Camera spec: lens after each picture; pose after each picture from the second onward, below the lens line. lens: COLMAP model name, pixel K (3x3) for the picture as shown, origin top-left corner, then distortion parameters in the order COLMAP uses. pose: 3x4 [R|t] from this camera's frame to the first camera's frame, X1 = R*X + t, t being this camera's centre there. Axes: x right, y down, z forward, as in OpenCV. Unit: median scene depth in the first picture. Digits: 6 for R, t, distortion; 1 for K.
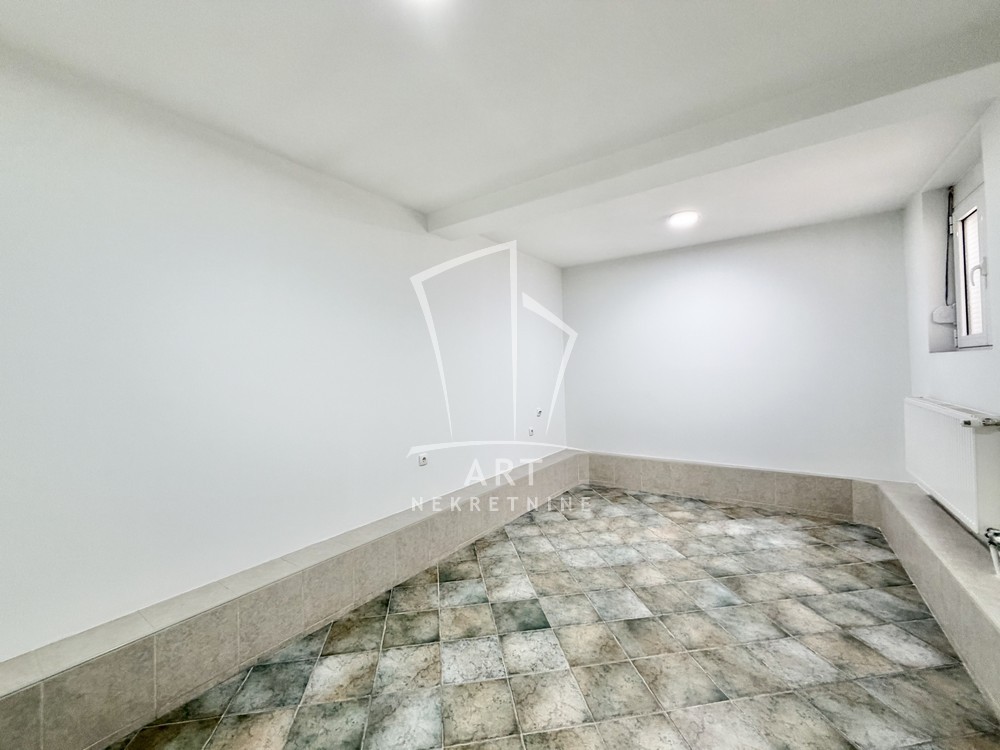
lens RADIAL K [[401.0, 0, 500.0], [0, 401.0, 375.0], [0, 0, 1]] dist [-0.000048, 0.000038]
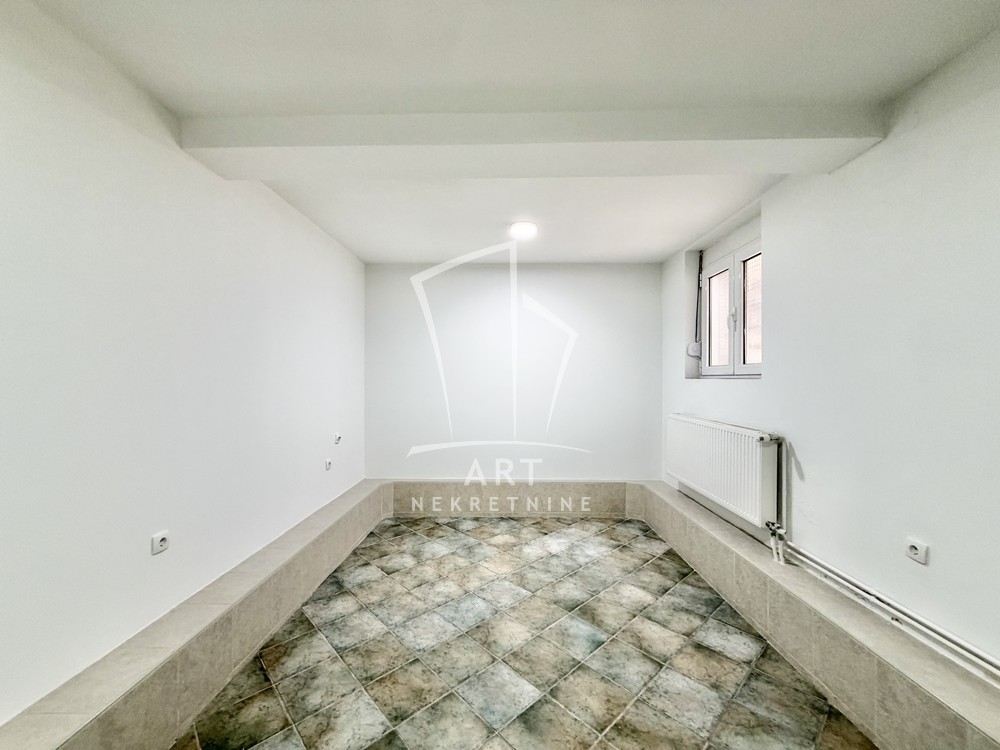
lens RADIAL K [[390.8, 0, 492.6], [0, 390.8, 384.6], [0, 0, 1]] dist [-0.001141, -0.000088]
pose [[0.834298, 0.018346, 0.551008, -0.115545], [-0.014791, 0.999831, -0.010895, -0.013561], [-0.551115, 0.000939, 0.834429, 0.300395]]
